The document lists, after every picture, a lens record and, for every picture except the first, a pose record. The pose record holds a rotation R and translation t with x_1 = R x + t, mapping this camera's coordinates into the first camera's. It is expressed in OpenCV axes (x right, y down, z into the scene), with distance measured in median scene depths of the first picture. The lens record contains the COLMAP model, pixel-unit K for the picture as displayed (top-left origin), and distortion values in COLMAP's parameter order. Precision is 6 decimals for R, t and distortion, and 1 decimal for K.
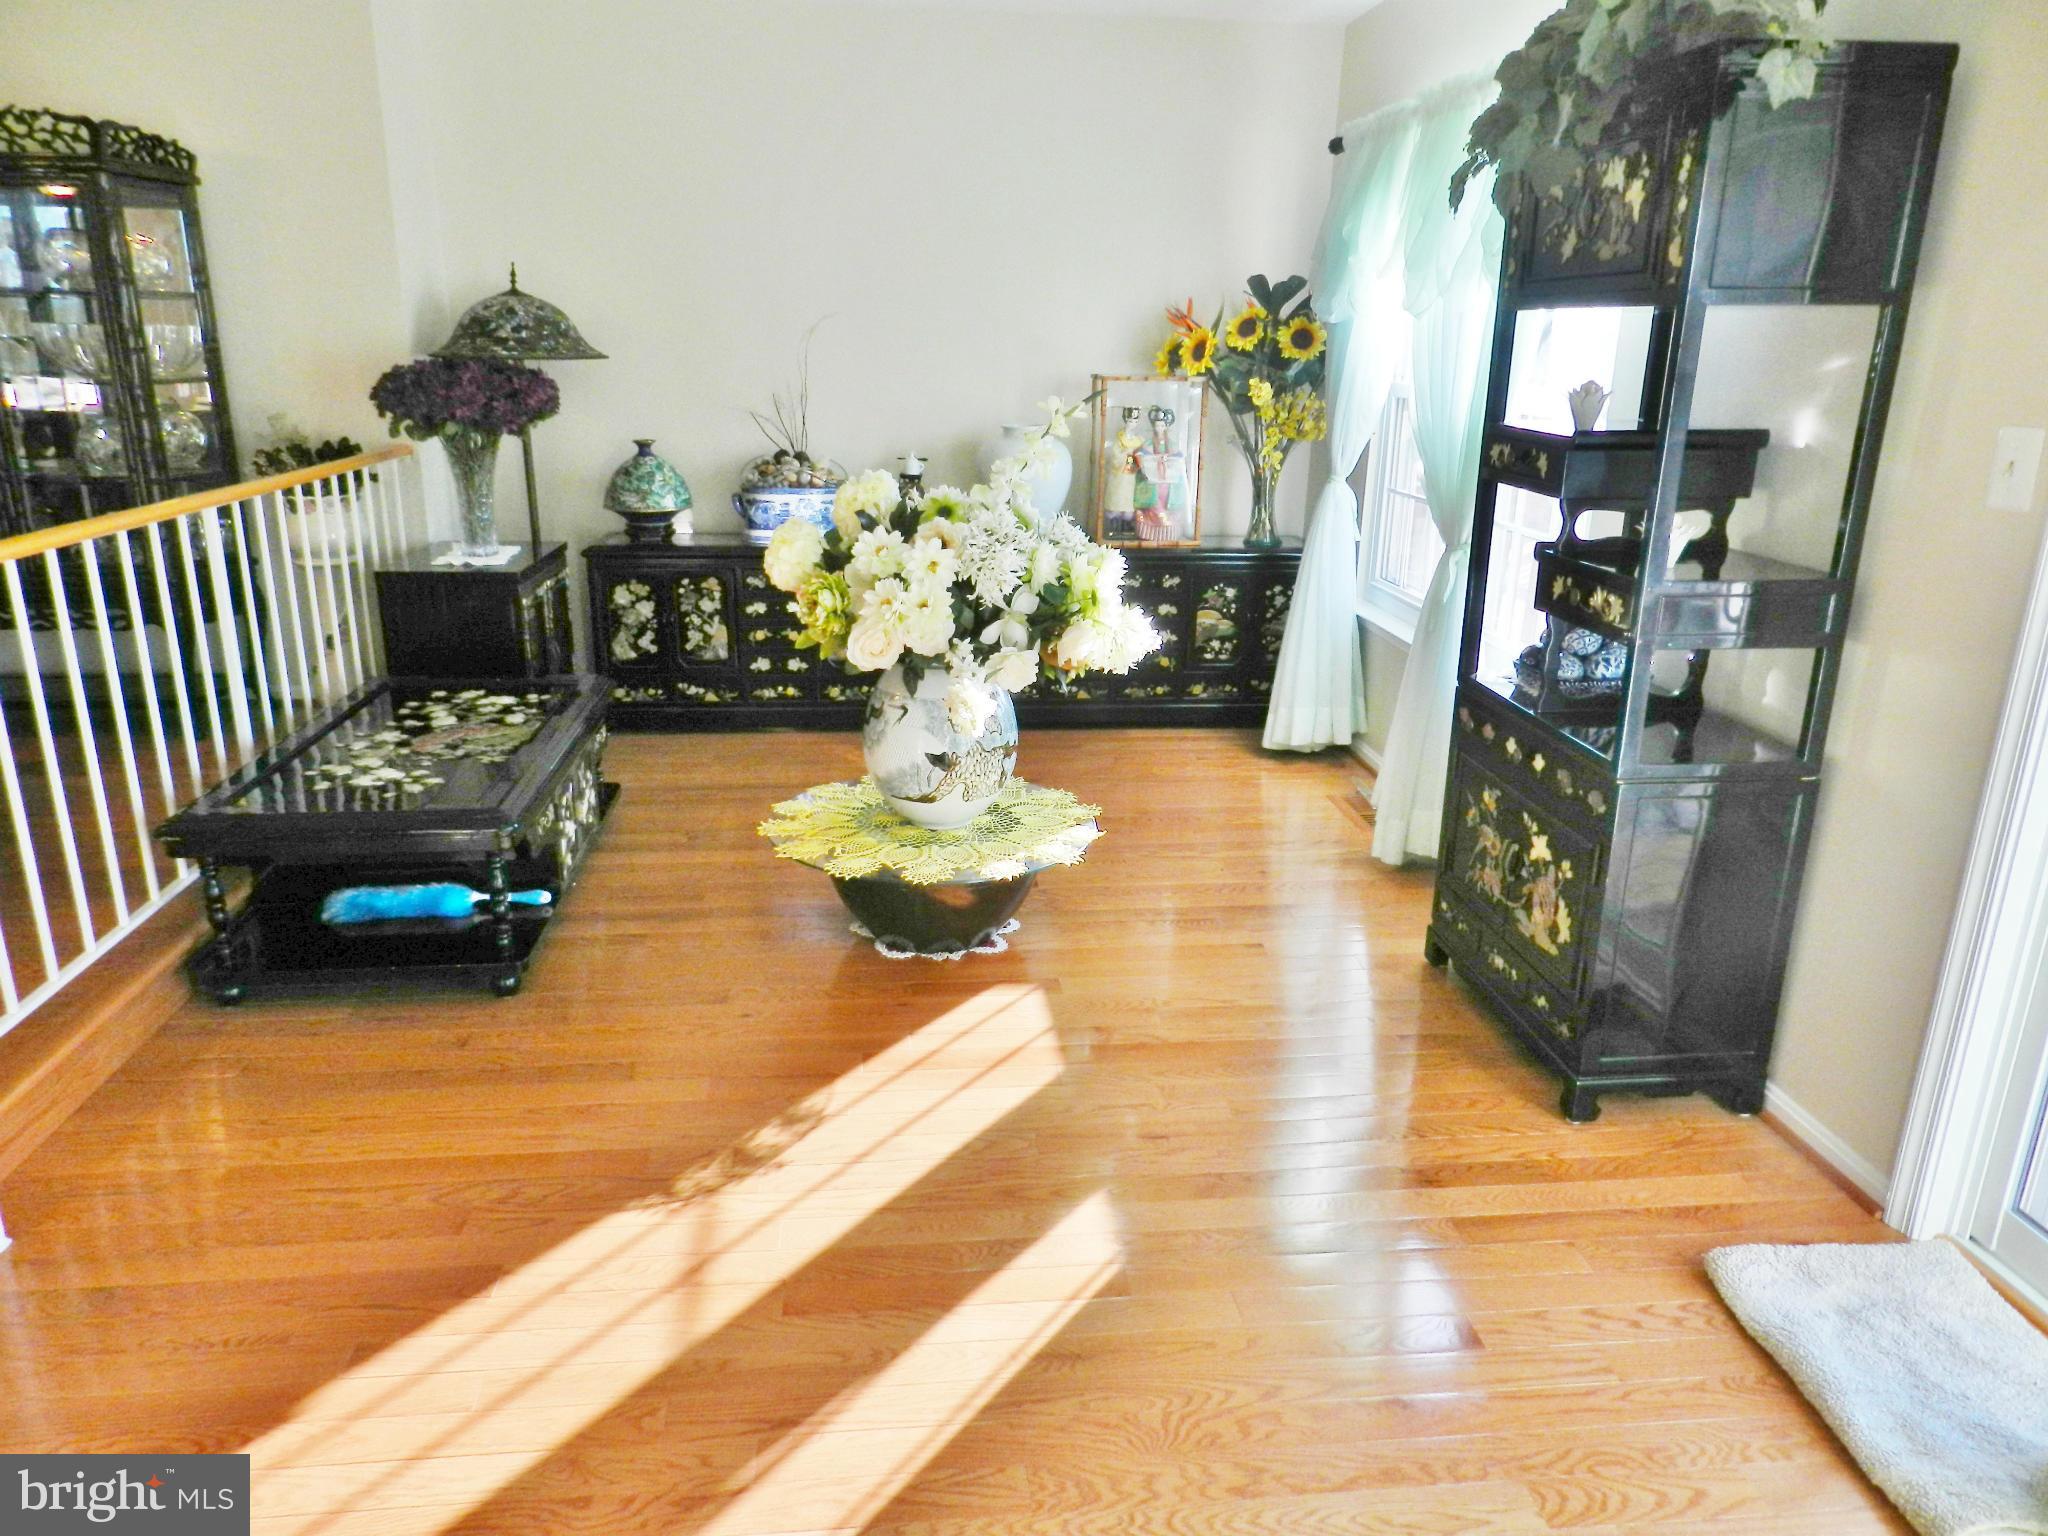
lens RADIAL K [[1388.9, 0, 1024.0], [0, 1388.9, 768.0], [0, 0, 1]] dist [0.032739, -0.003428]
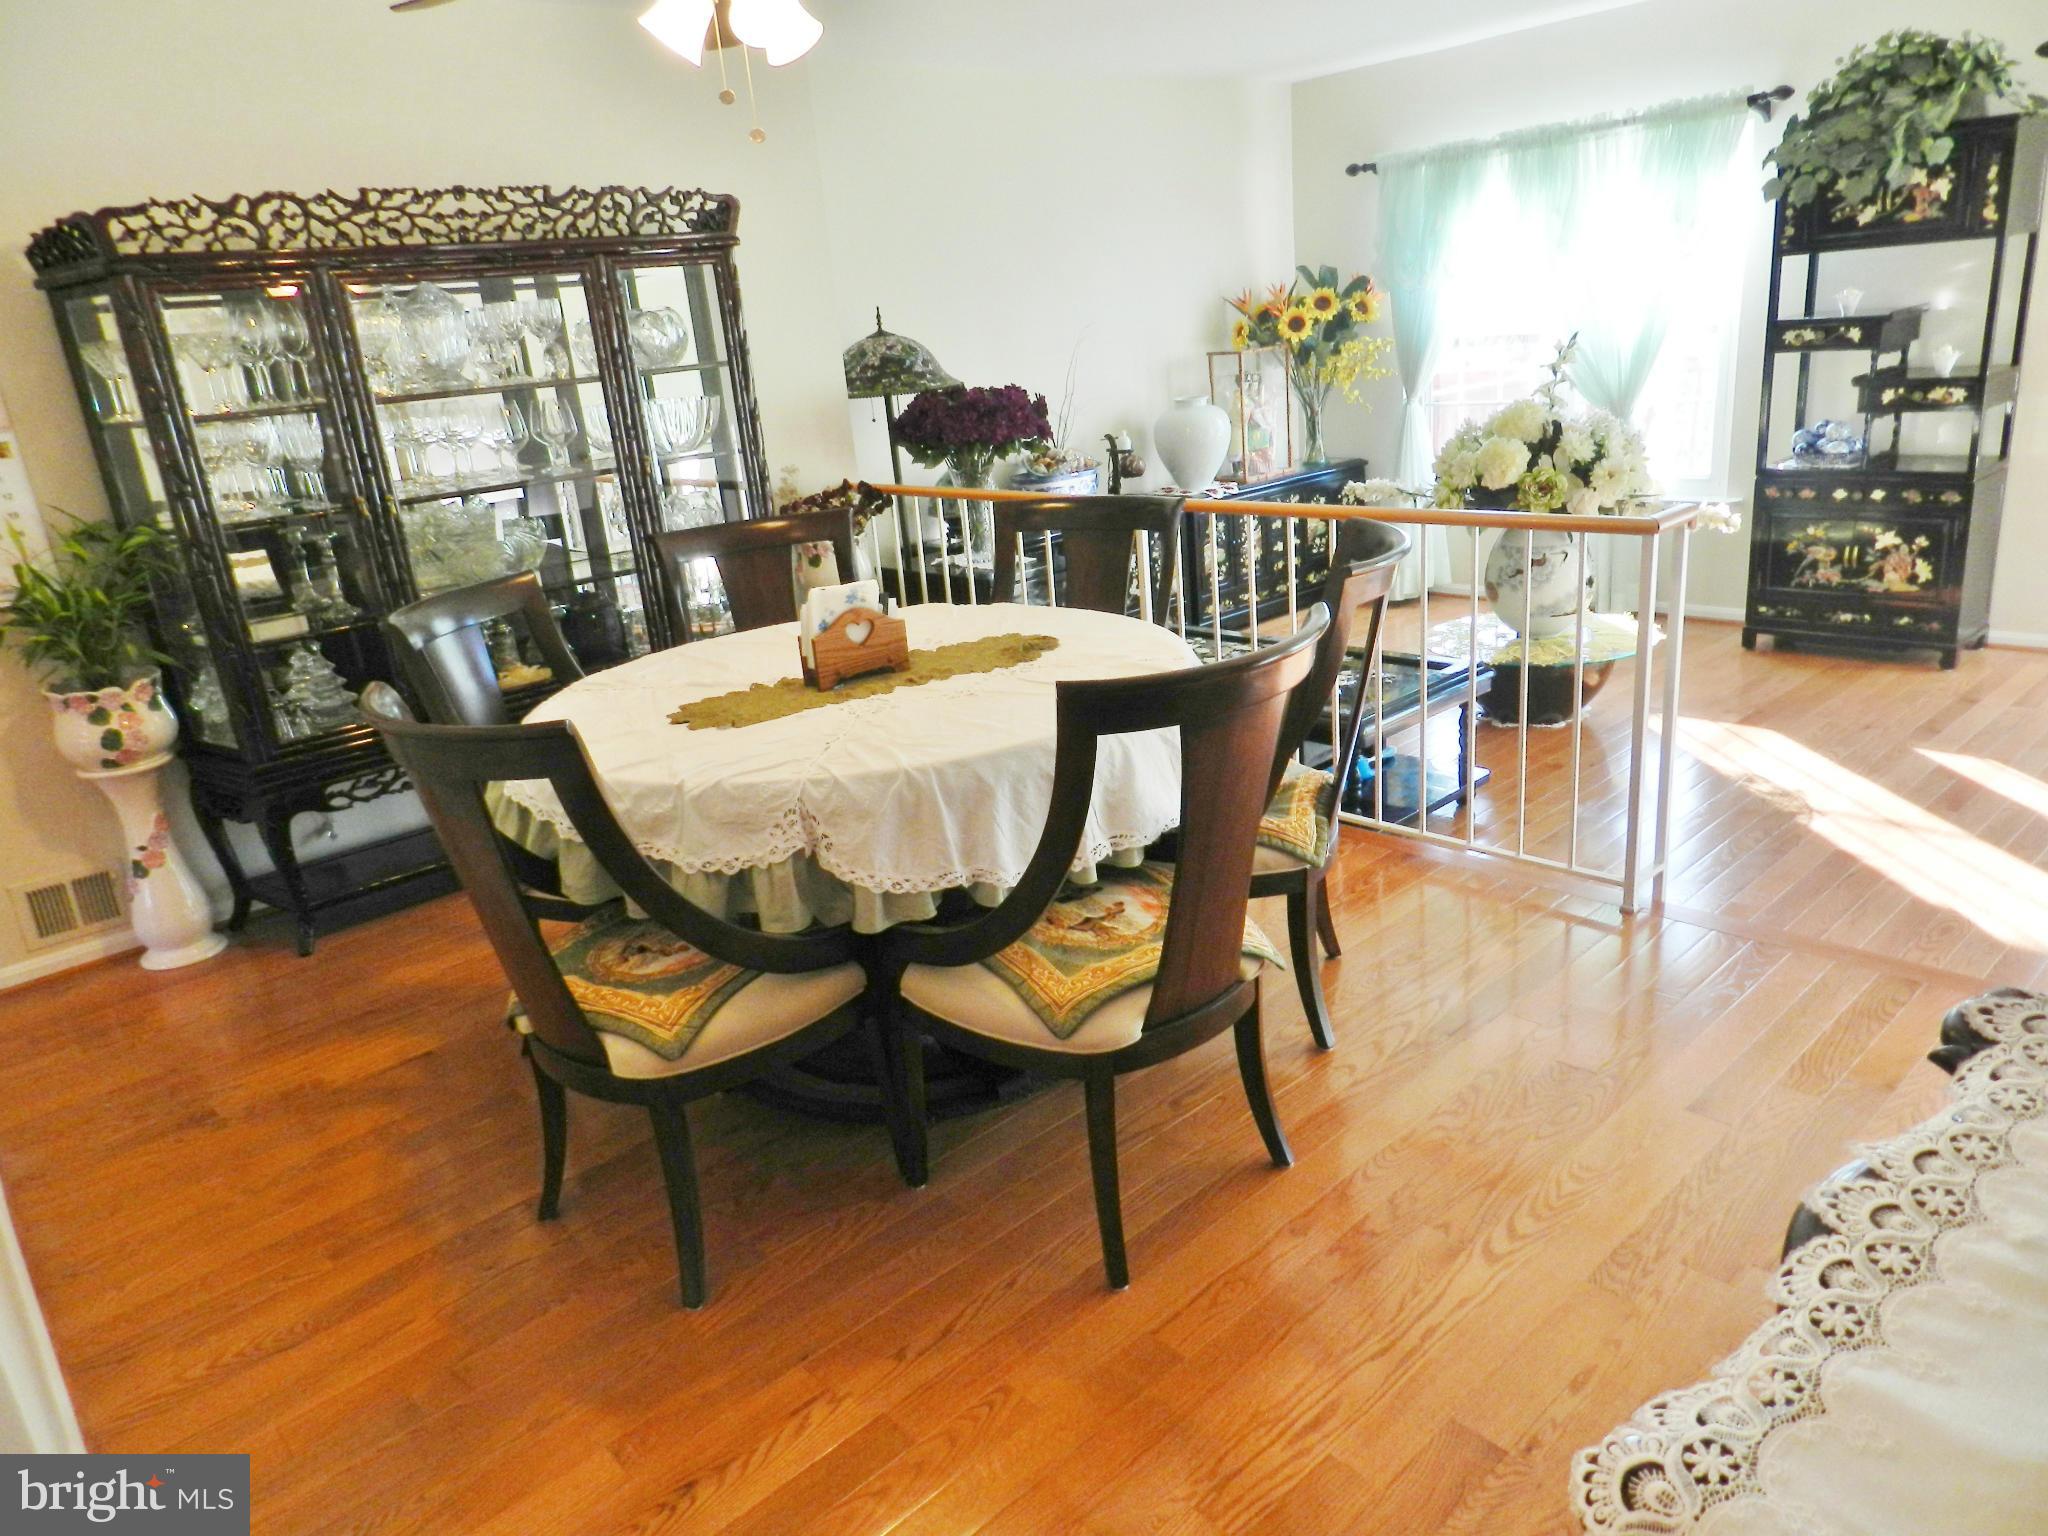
lens RADIAL K [[1357.2, 0, 1040.3], [0, 1357.2, 764.7], [0, 0, 1]] dist [0.008284, -0.000092]
pose [[0.792078, -0.273818, 0.545560, -1.481826], [0.278075, 0.957481, 0.076836, -0.100900], [-0.543402, 0.090846, 0.834542, 0.121903]]
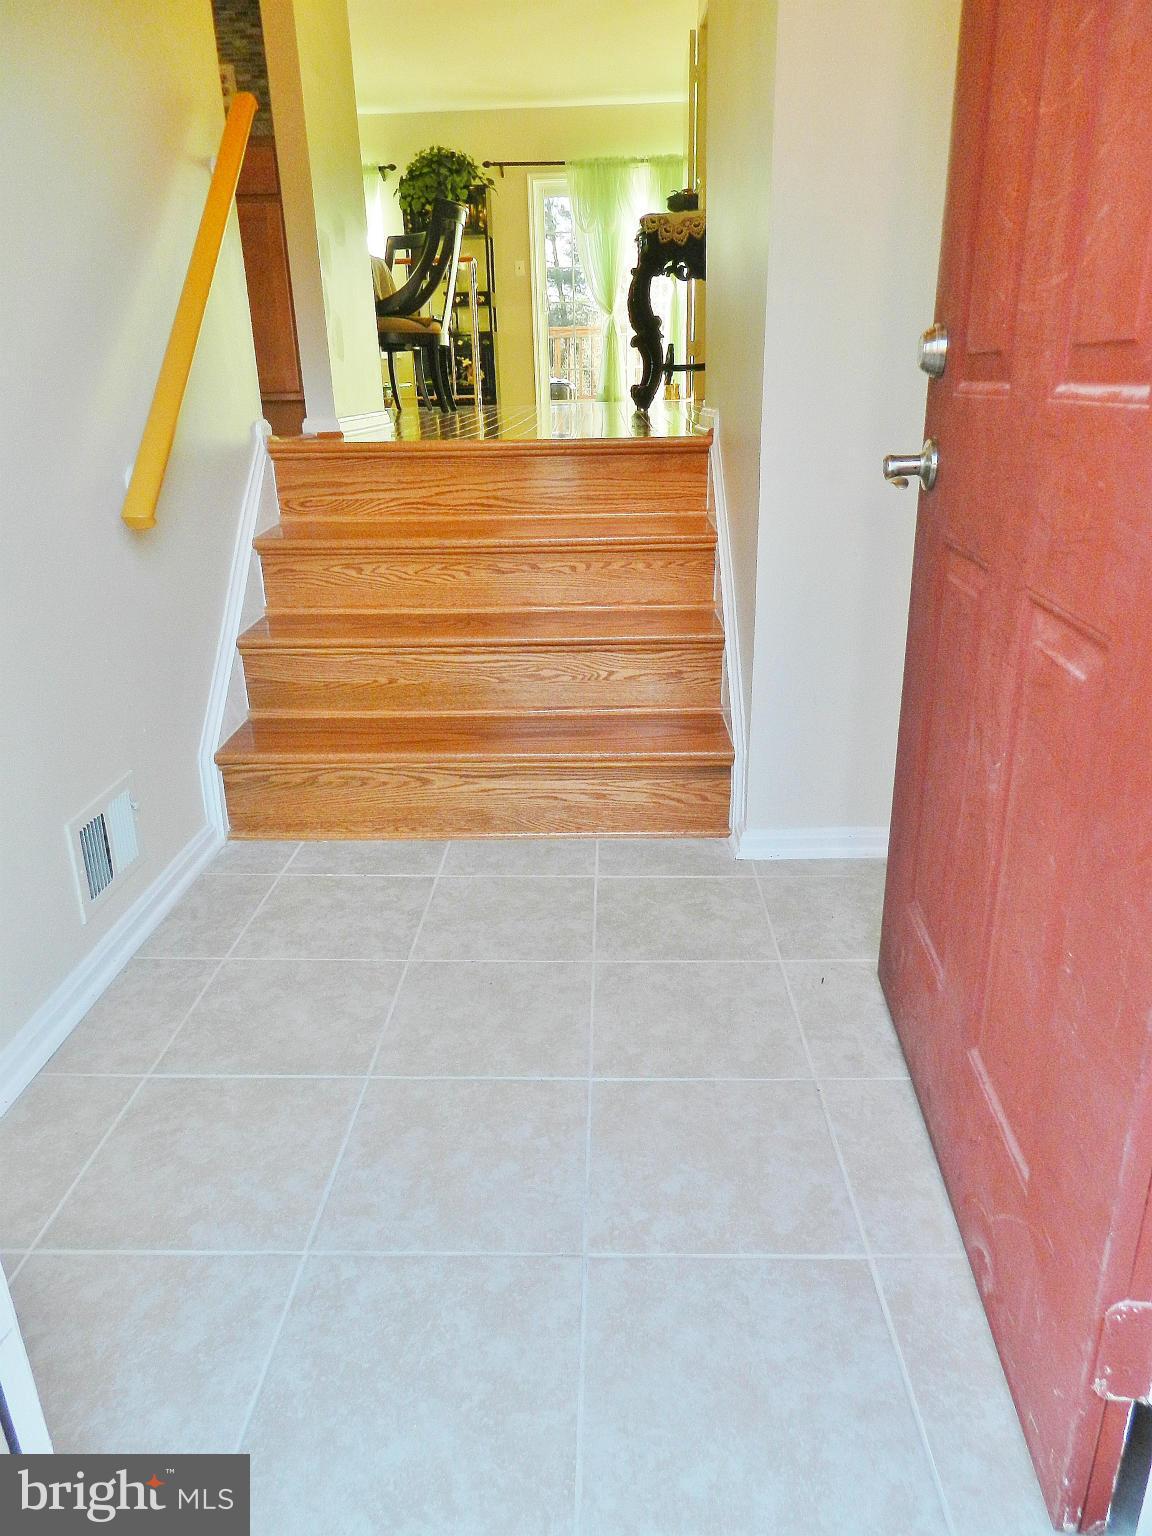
lens RADIAL K [[1041.7, 0, 576.0], [0, 1041.7, 768.0], [0, 0, 1]] dist [0.032739, -0.003428]
pose [[0.134692, -0.359788, 0.923261, -2.958710], [0.317568, 0.898278, 0.303723, 0.289765], [-0.938621, 0.252289, 0.235248, 0.180610]]
